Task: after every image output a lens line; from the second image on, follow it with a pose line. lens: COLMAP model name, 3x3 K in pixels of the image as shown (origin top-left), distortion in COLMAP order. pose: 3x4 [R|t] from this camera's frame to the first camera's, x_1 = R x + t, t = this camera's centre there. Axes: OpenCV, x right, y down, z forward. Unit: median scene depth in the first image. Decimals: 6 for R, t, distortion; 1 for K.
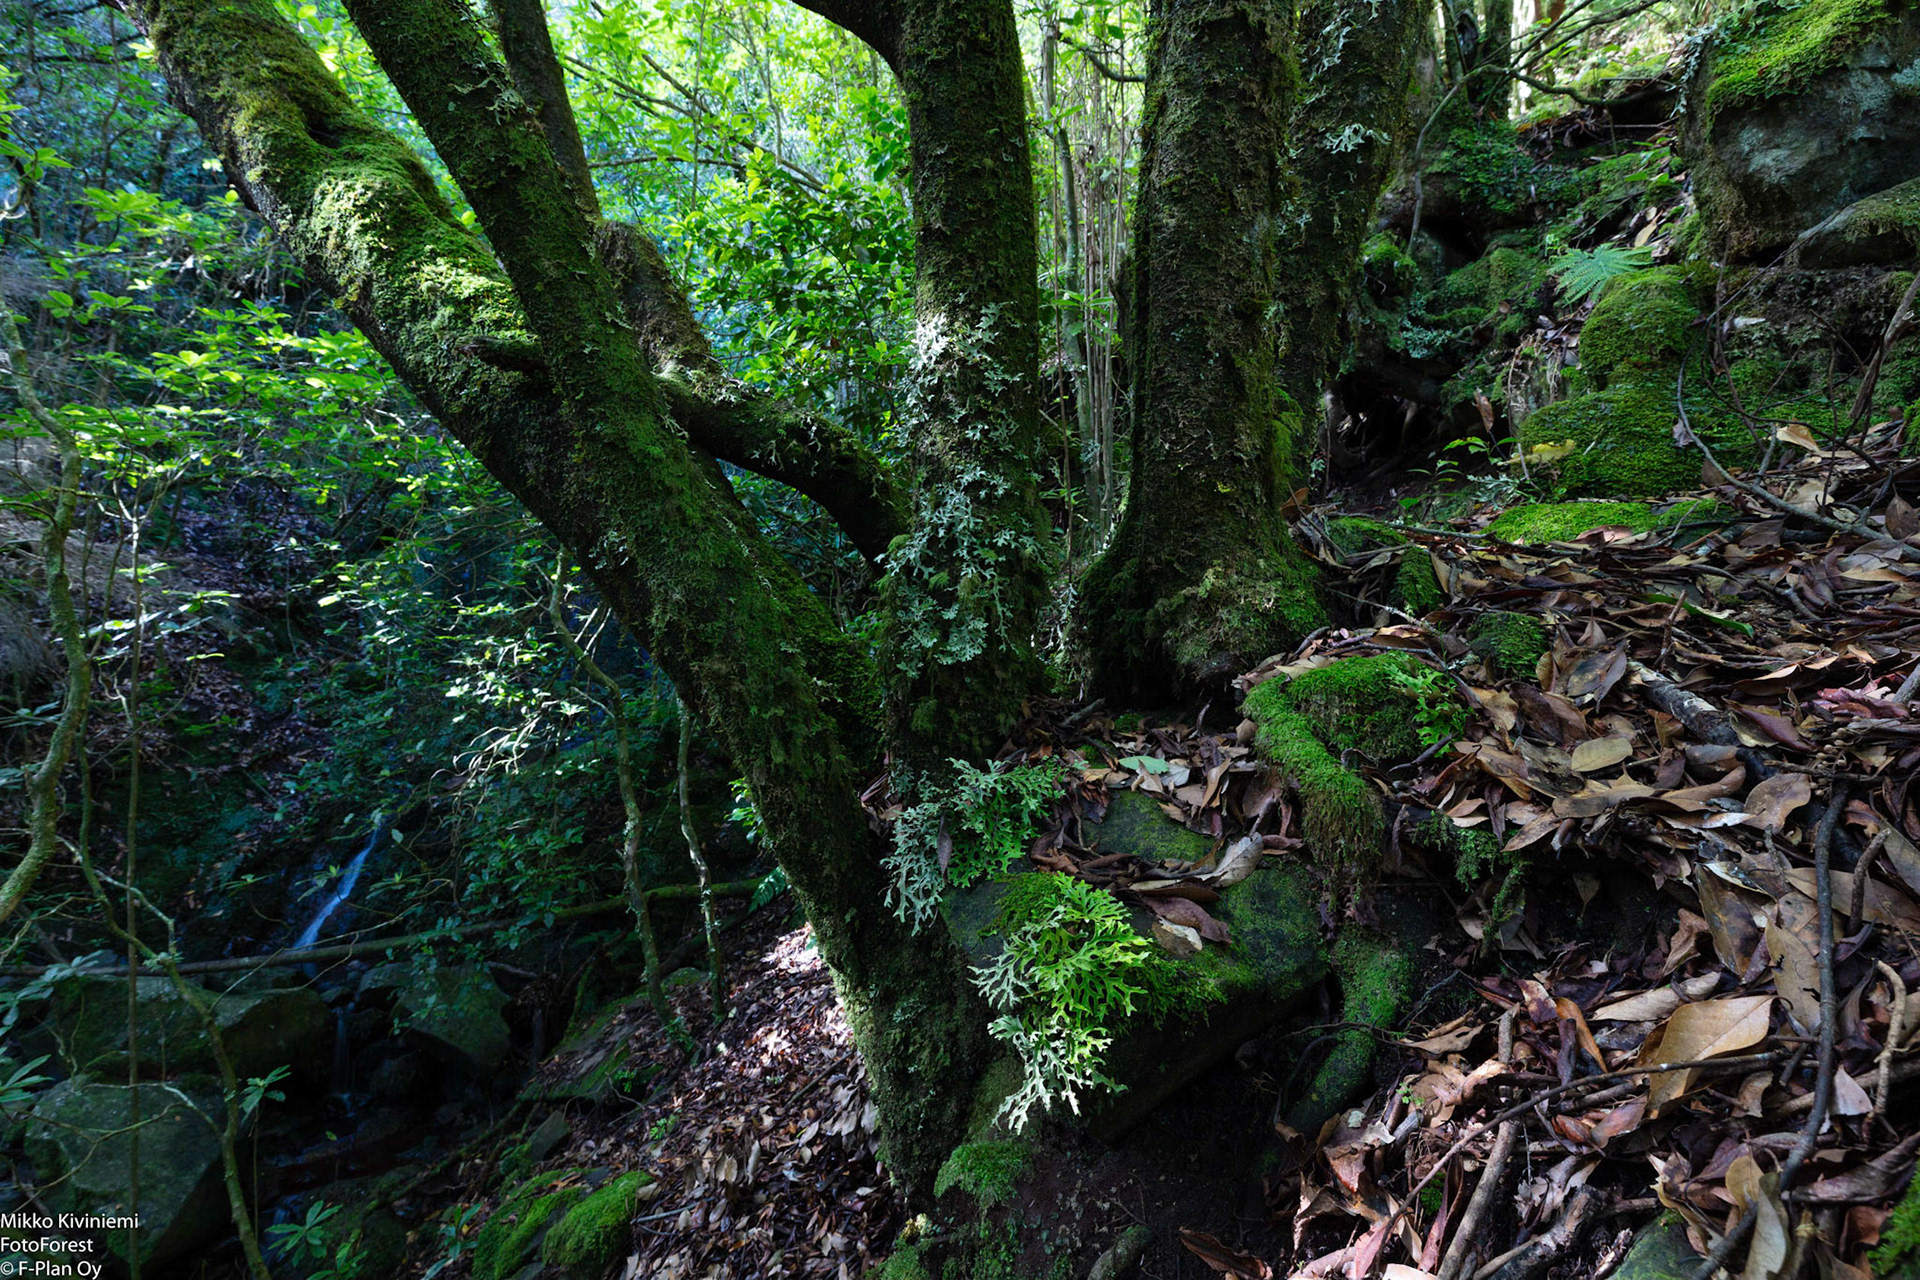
lens RADIAL K [[863.1, 0, 960.0], [0, 863.1, 640.0], [0, 0, 1]] dist [0.001274, 0.000333]
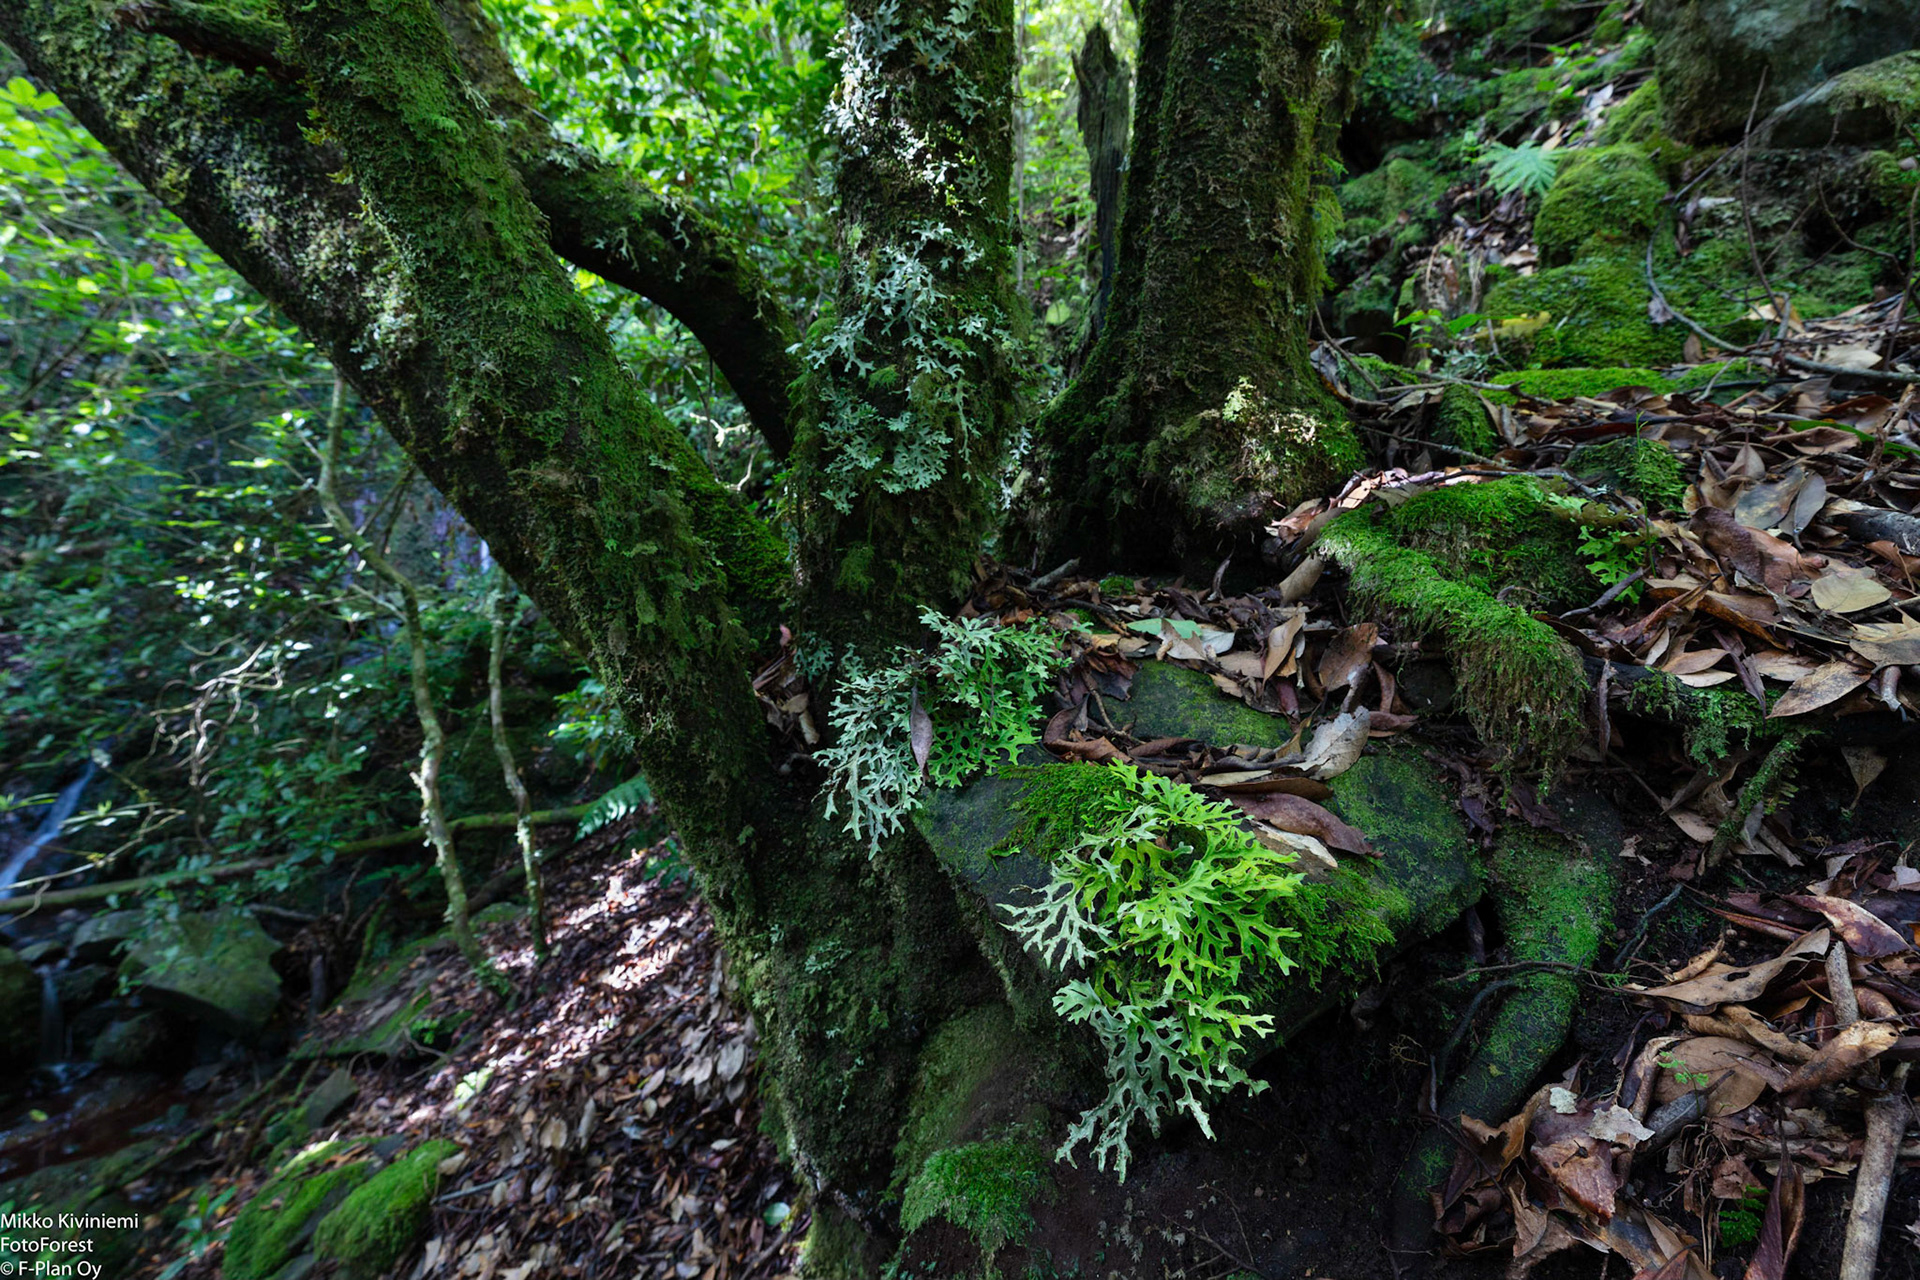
lens RADIAL K [[845.3, 0, 960.0], [0, 845.3, 640.0], [0, 0, 1]] dist [0.004794, 0.000363]
pose [[0.981147, 0.021125, 0.192104, -0.091915], [-0.036124, 0.996536, 0.074914, 0.093791], [-0.189856, -0.080441, 0.978511, 0.276897]]
